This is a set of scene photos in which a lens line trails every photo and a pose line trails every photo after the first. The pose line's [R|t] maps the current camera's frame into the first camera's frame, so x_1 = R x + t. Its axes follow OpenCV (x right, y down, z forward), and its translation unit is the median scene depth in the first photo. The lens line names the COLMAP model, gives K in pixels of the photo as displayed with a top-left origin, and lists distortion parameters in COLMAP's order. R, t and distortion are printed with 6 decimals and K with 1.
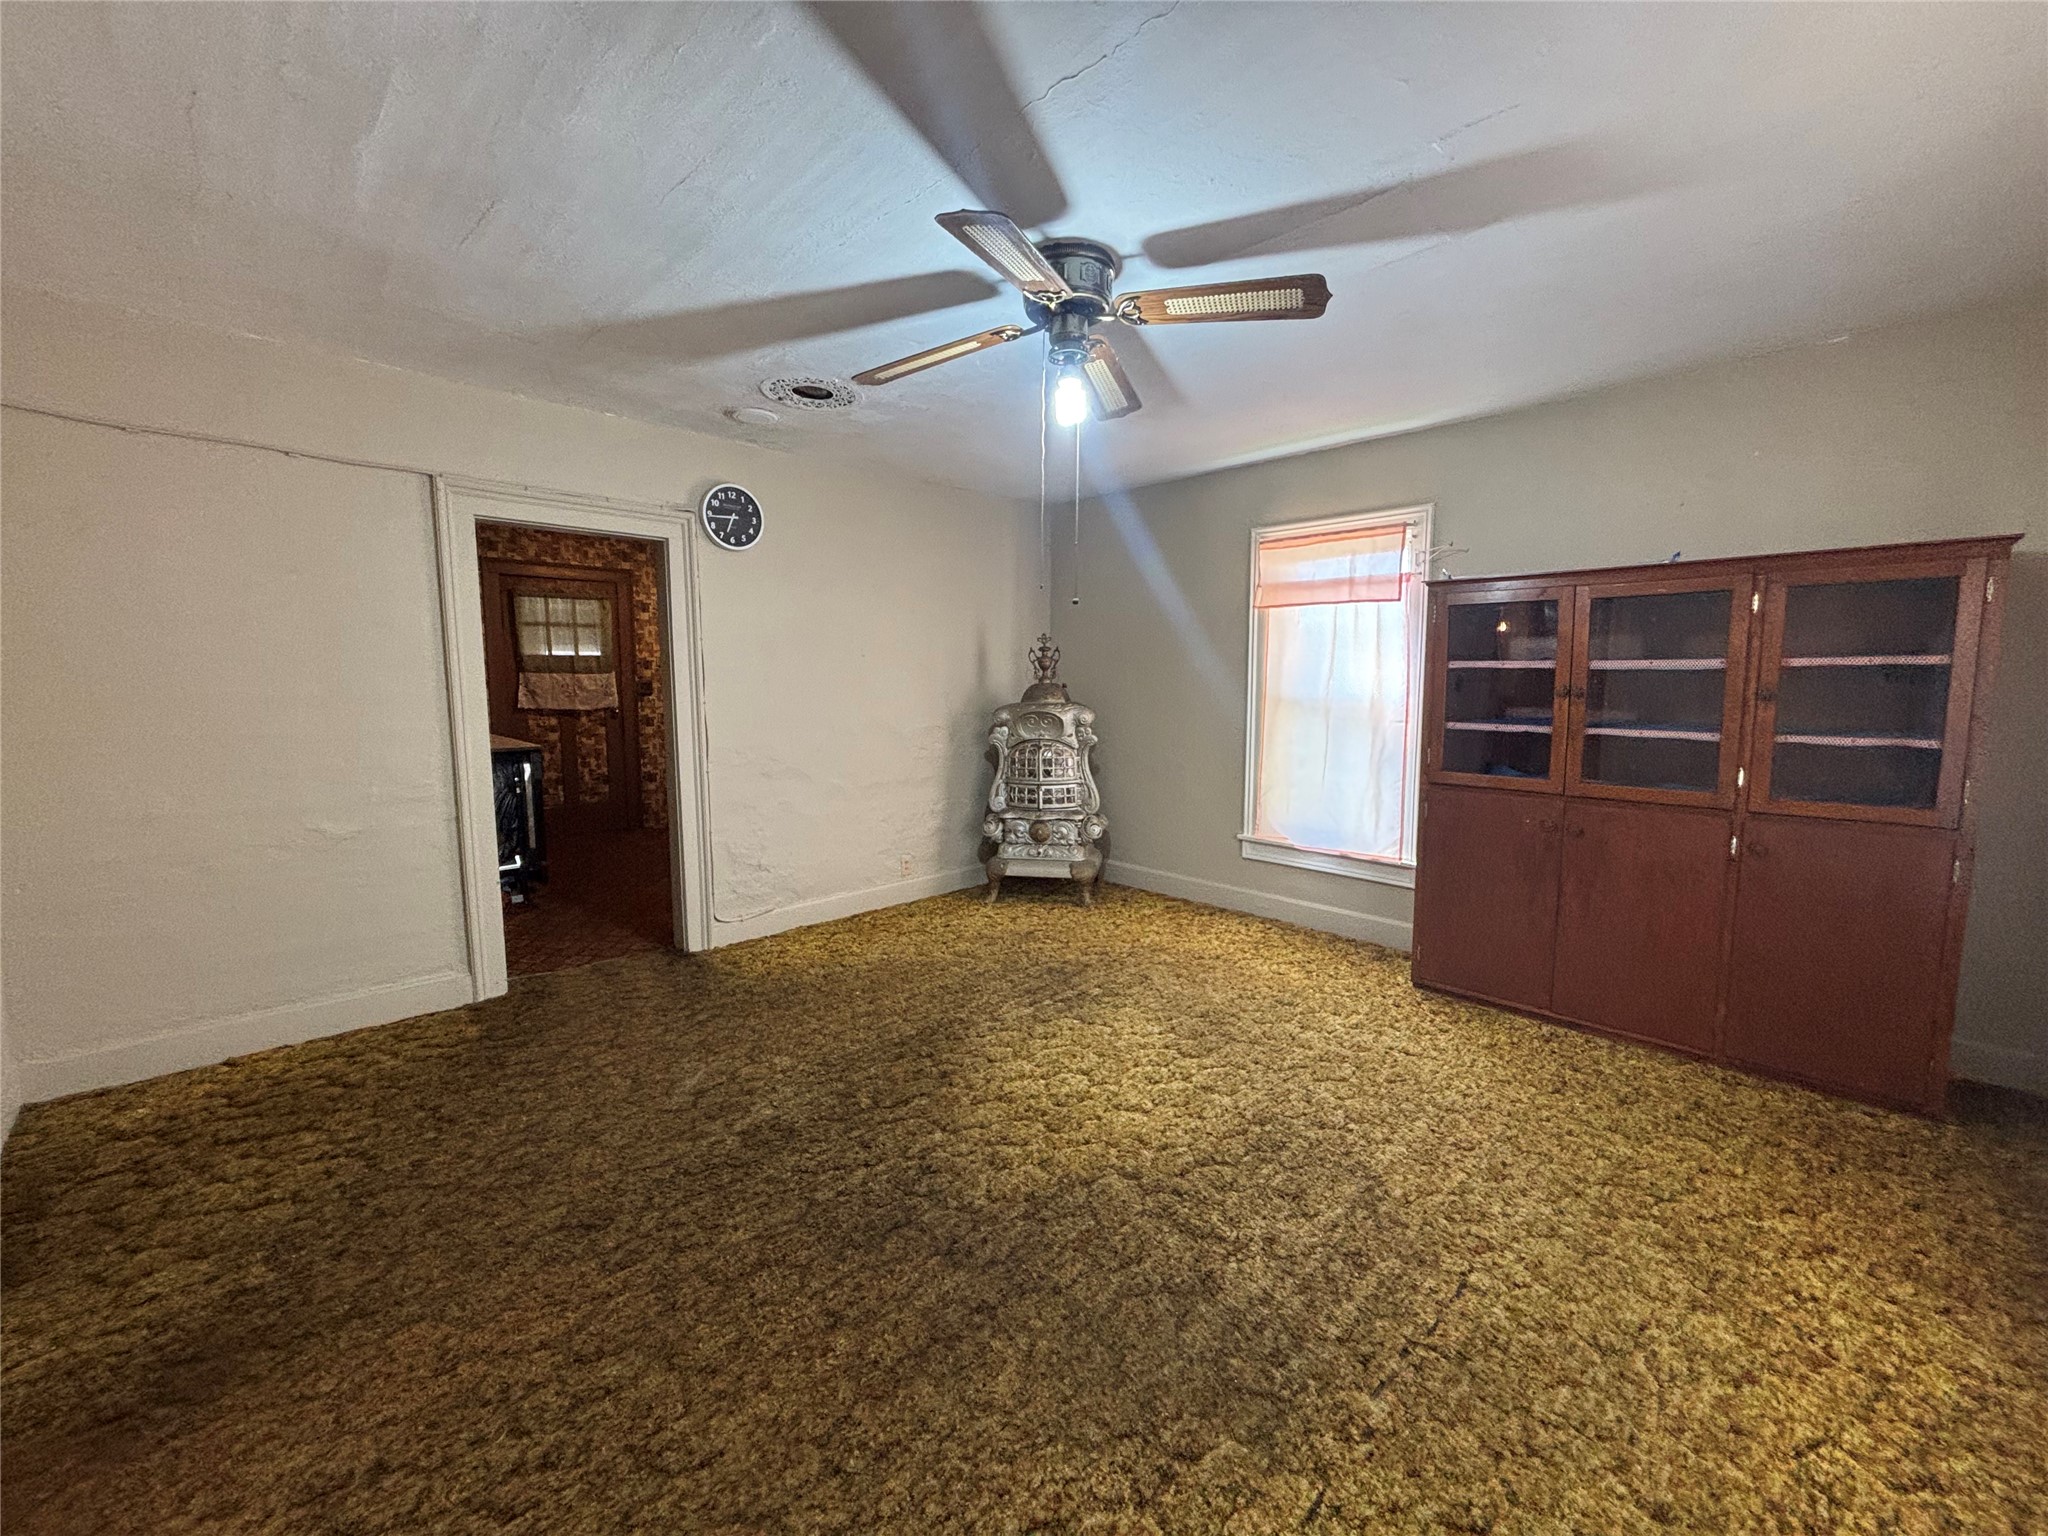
lens RADIAL K [[825.2, 0, 1020.4], [0, 825.2, 769.3], [0, 0, 1]] dist [0.007736, -0.002549]
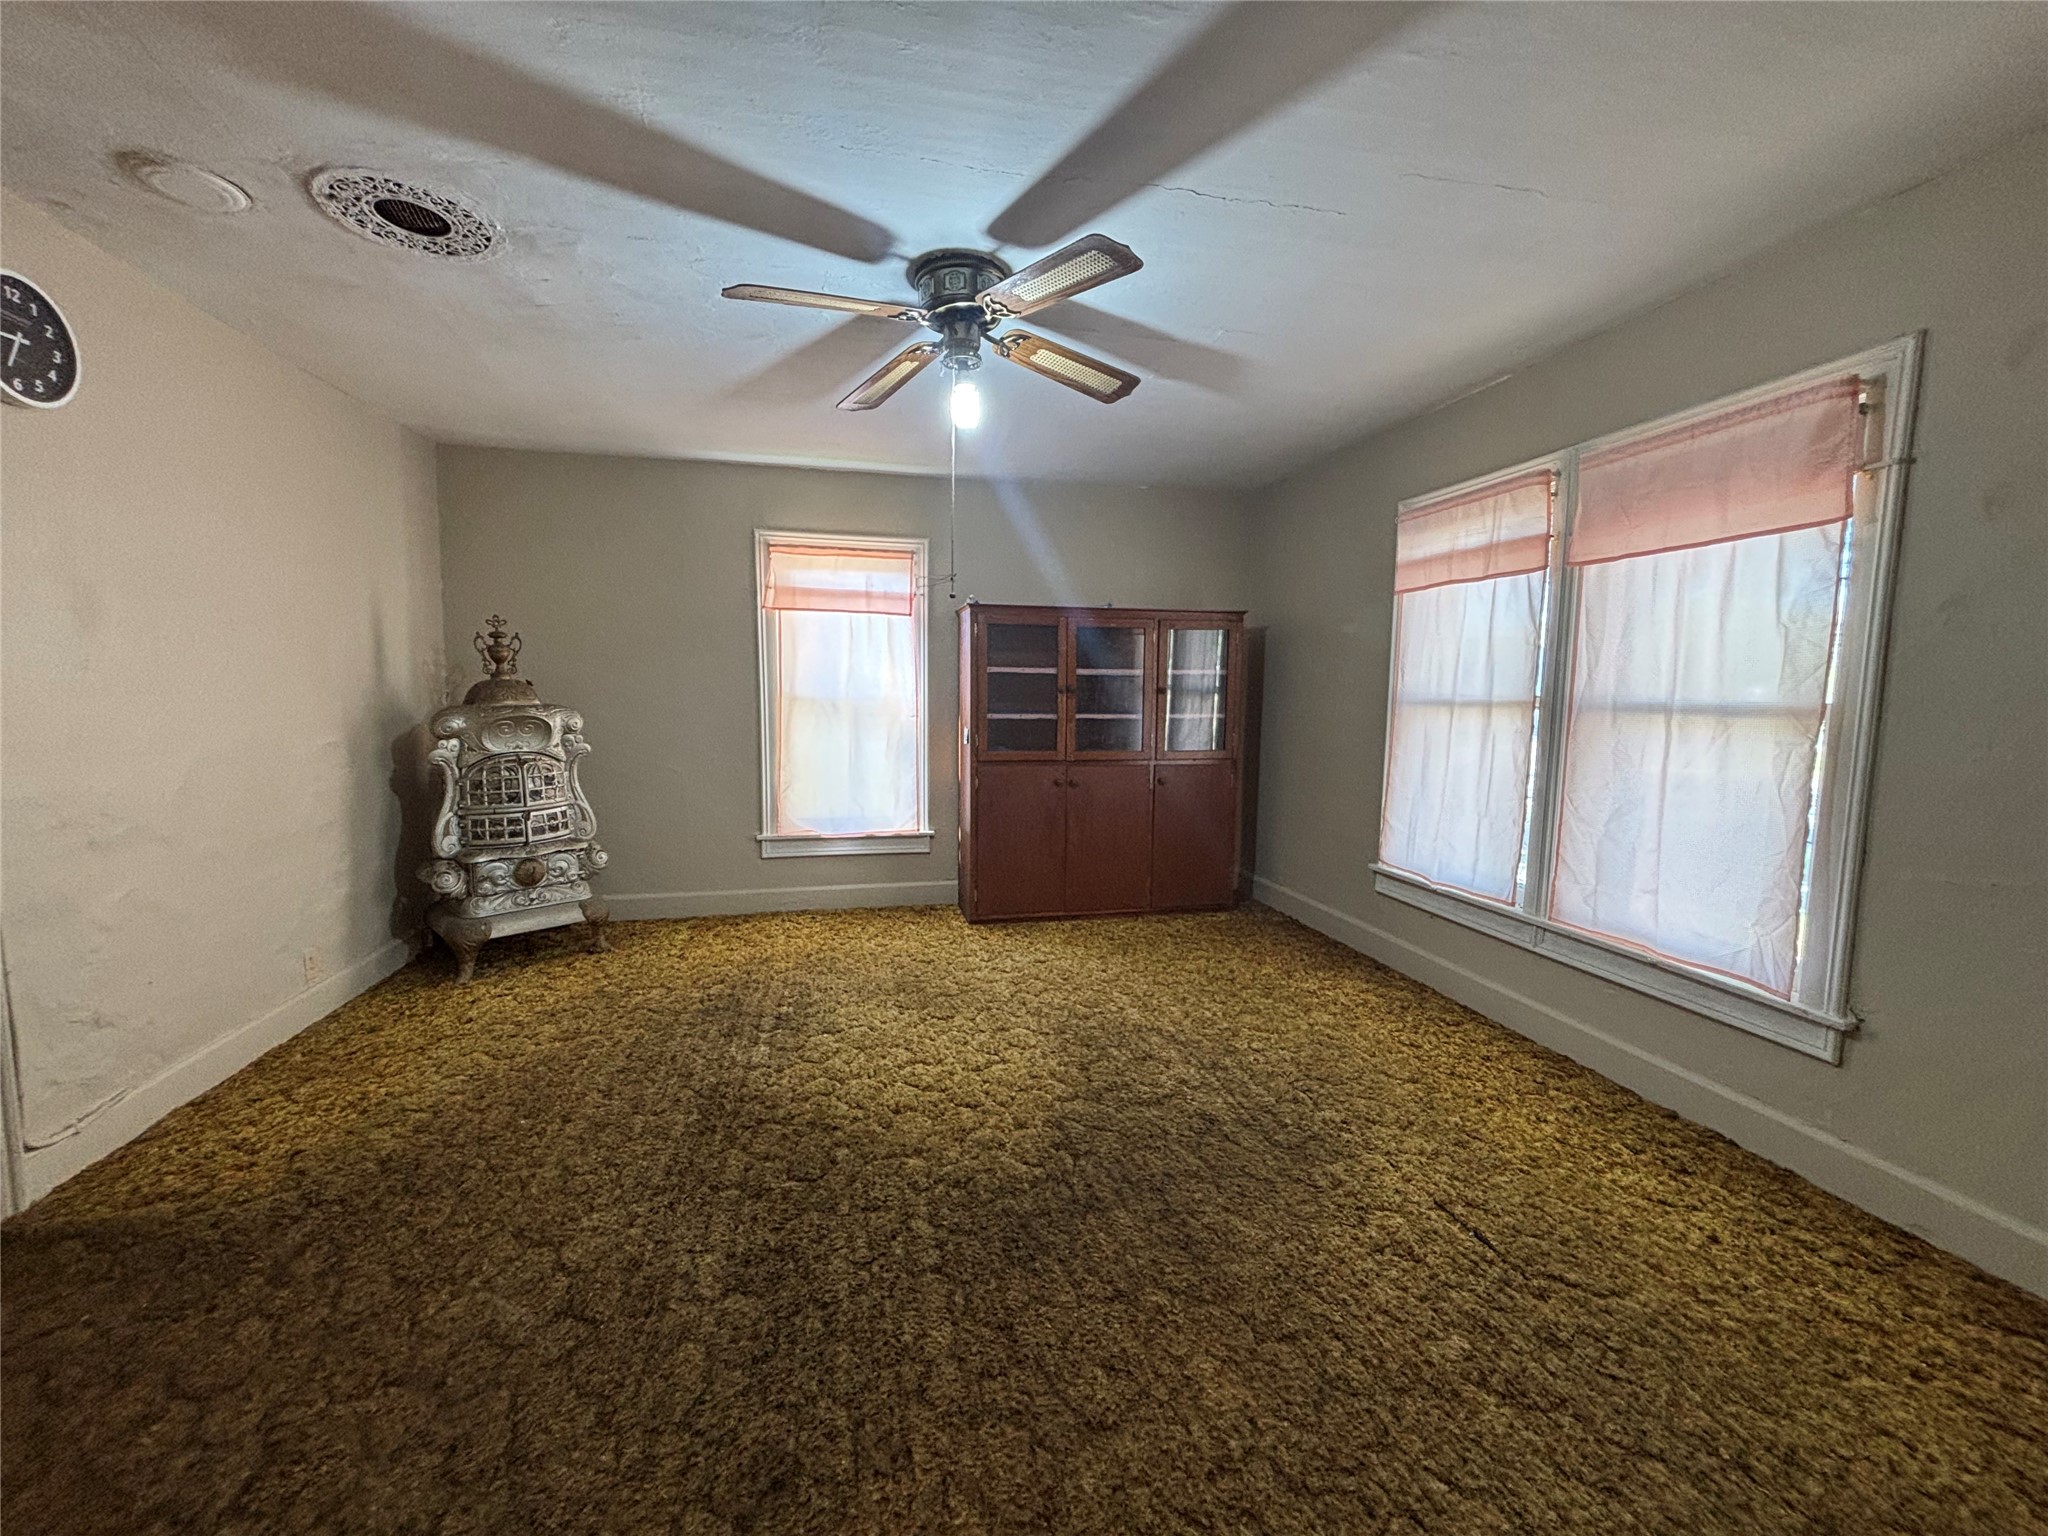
lens RADIAL K [[825.2, 0, 1028.2], [0, 825.2, 764.1], [0, 0, 1]] dist [0.007736, -0.002549]
pose [[0.526048, -0.071356, 0.847456, -0.481928], [0.089095, 0.995615, 0.028526, -0.007040], [-0.845775, 0.060498, 0.530098, 0.234092]]
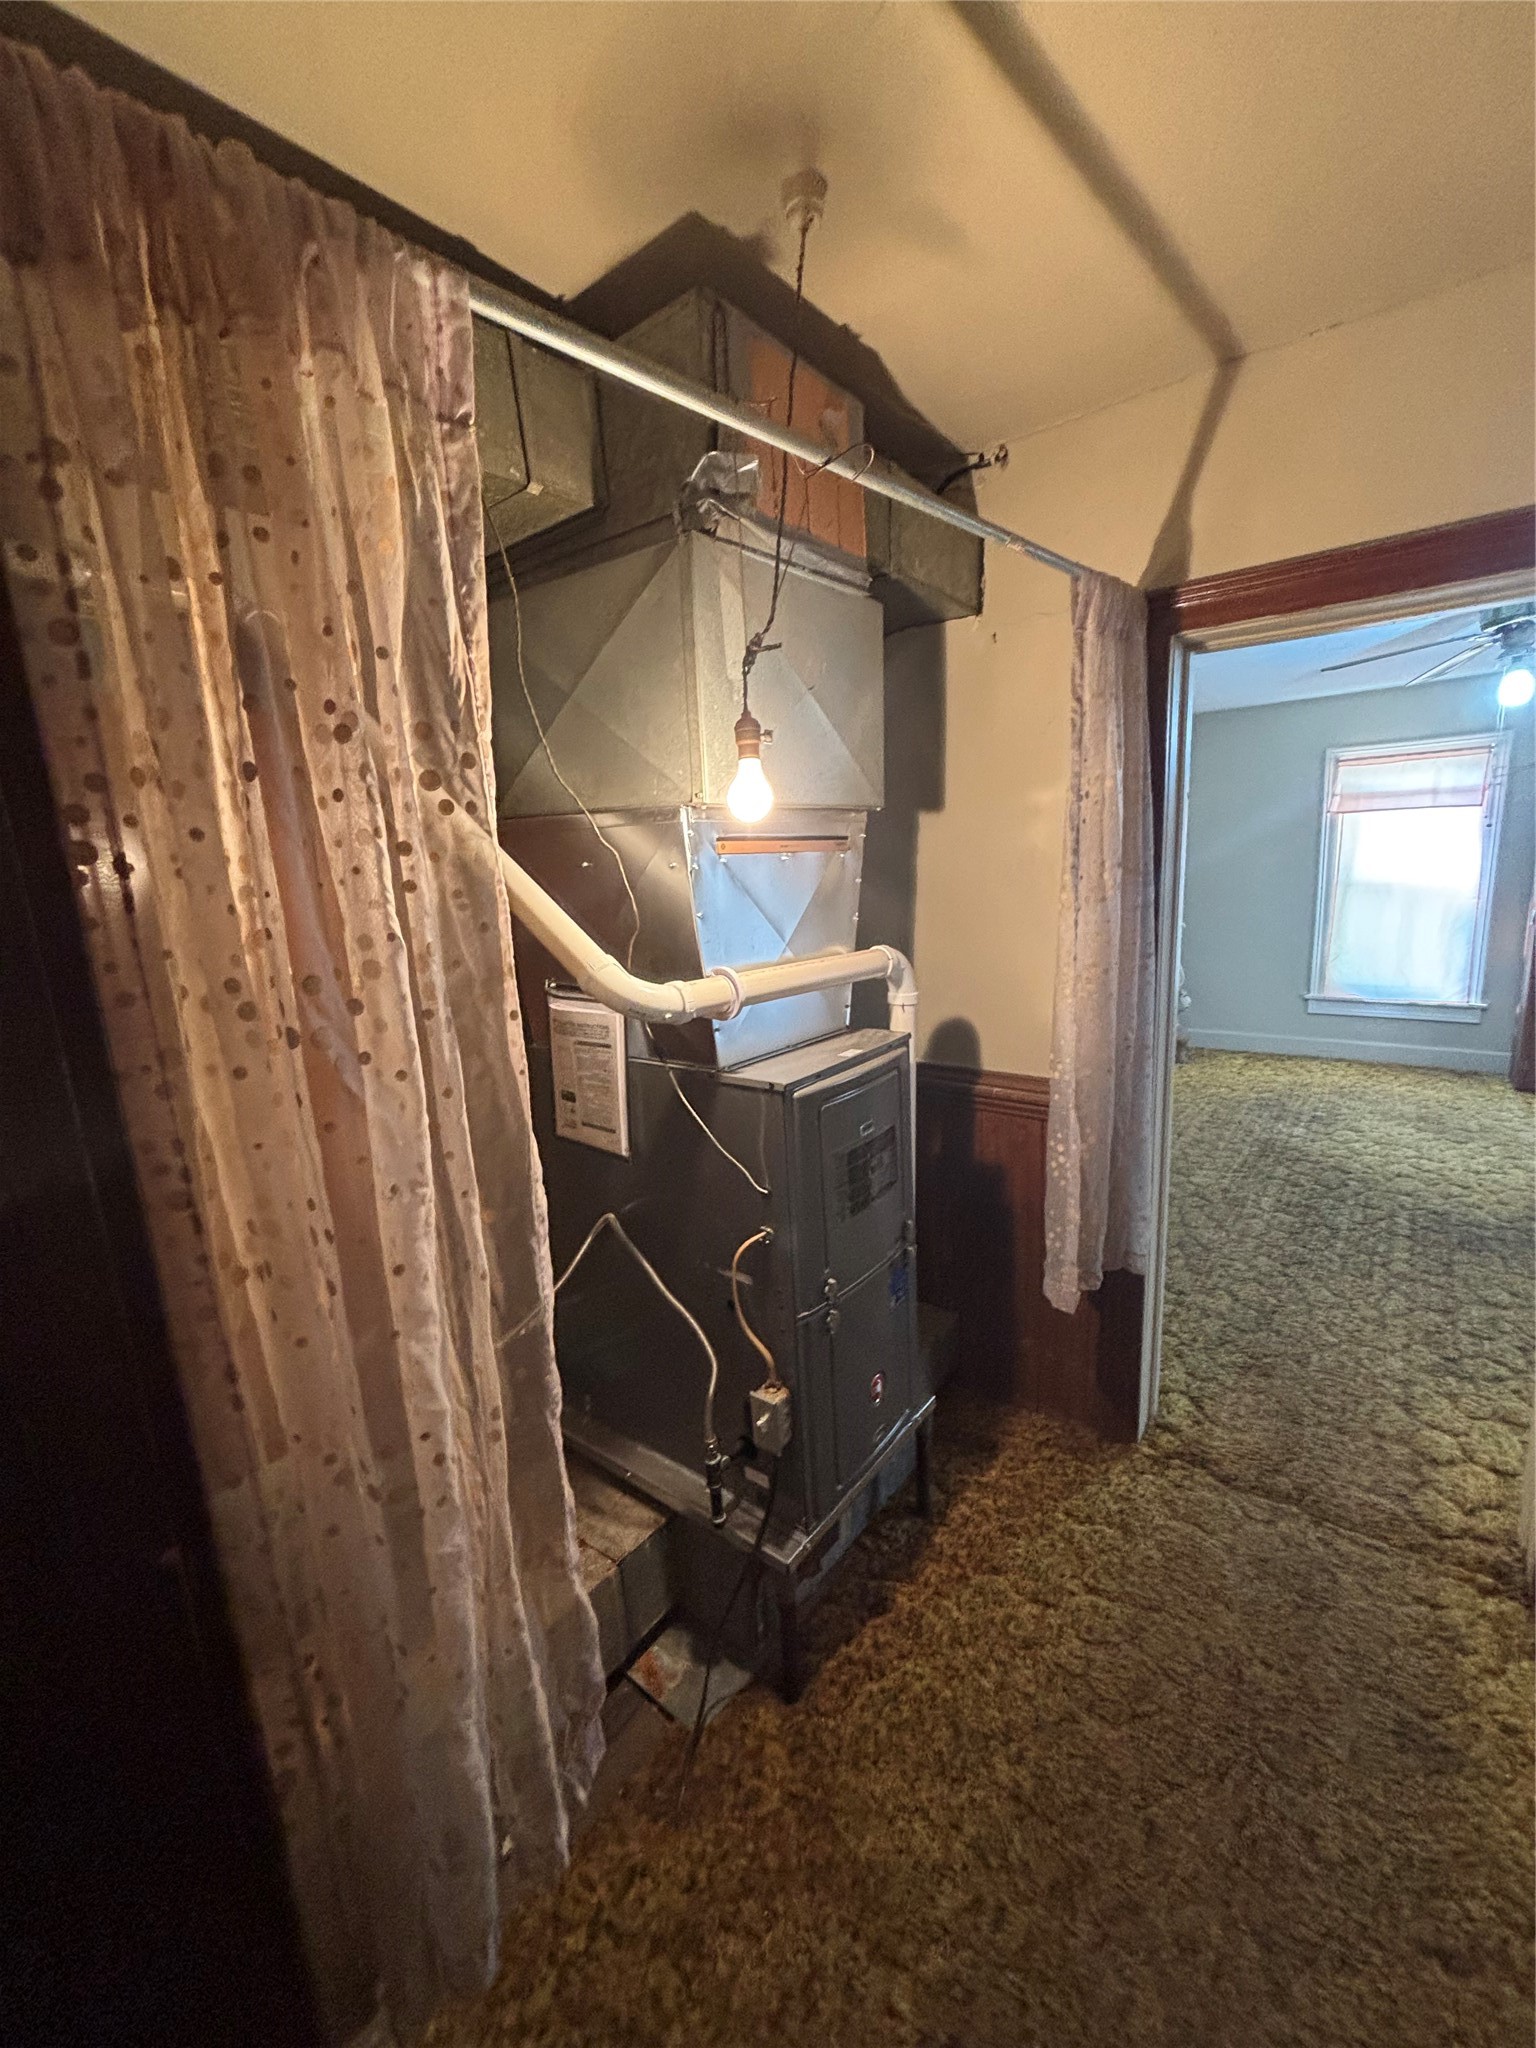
lens RADIAL K [[825.2, 0, 789.1], [0, 825.2, 1025.6], [0, 0, 1]] dist [0.007736, -0.002549]
pose [[0.987528, -0.072787, 0.139610, -0.837465], [0.062821, 0.995239, 0.074516, -0.022695], [-0.144369, -0.064816, 0.987399, -0.165096]]
